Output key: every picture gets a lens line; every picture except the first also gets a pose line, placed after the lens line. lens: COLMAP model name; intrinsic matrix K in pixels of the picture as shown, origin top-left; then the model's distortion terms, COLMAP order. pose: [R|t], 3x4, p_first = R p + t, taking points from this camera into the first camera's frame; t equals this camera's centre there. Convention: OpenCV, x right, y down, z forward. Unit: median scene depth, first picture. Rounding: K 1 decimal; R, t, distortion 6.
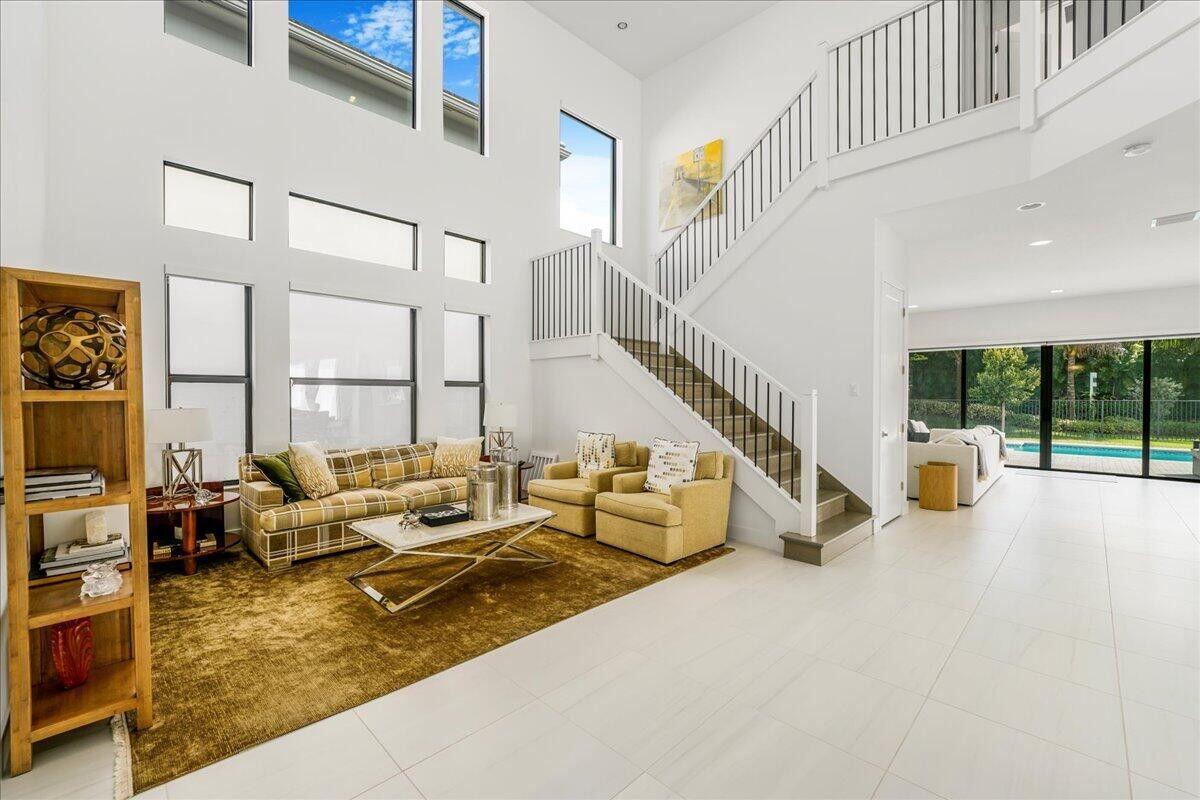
lens RADIAL K [[497.5, 0, 599.9], [0, 497.5, 390.6], [0, 0, 1]] dist [-0.011837, 0.001809]
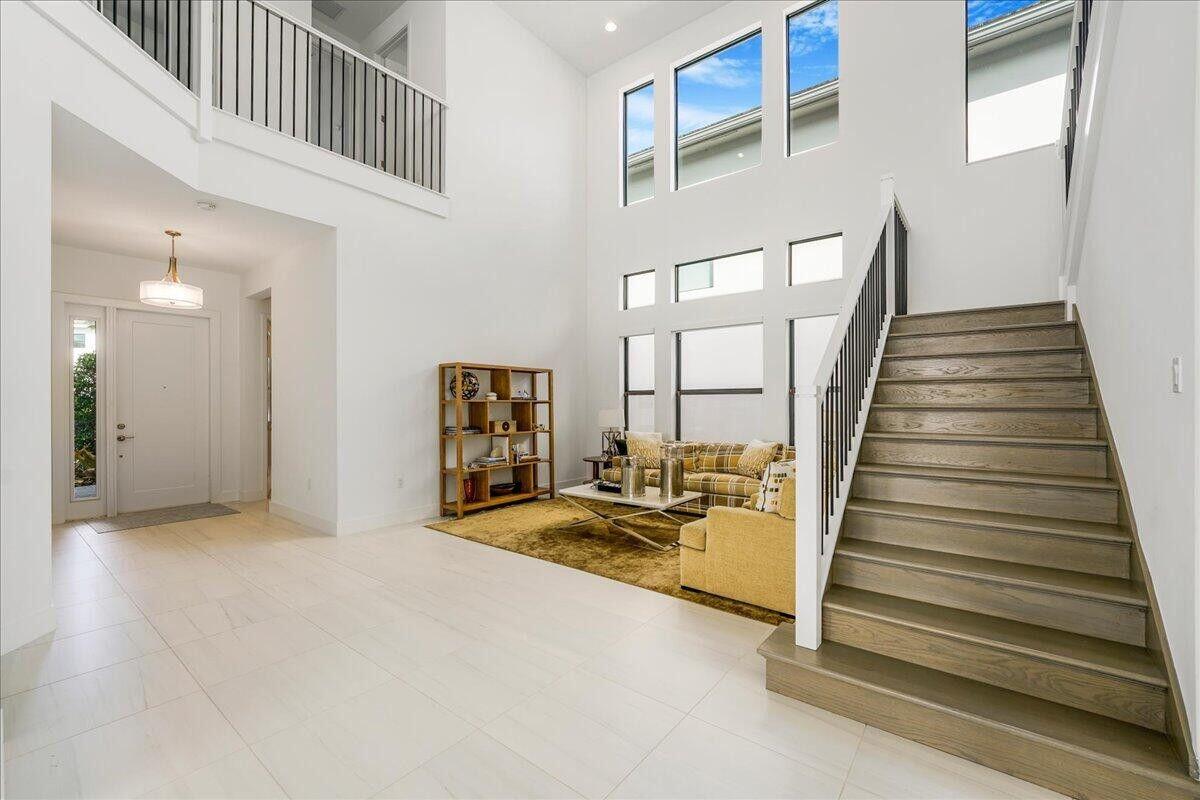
lens RADIAL K [[497.5, 0, 611.5], [0, 497.5, 399.8], [0, 0, 1]] dist [-0.011837, 0.001809]
pose [[0.107093, -0.007427, -0.994221, 0.826057], [-0.008663, 0.999927, -0.008403, 0.018967], [0.994211, 0.009512, 0.107021, 0.647005]]
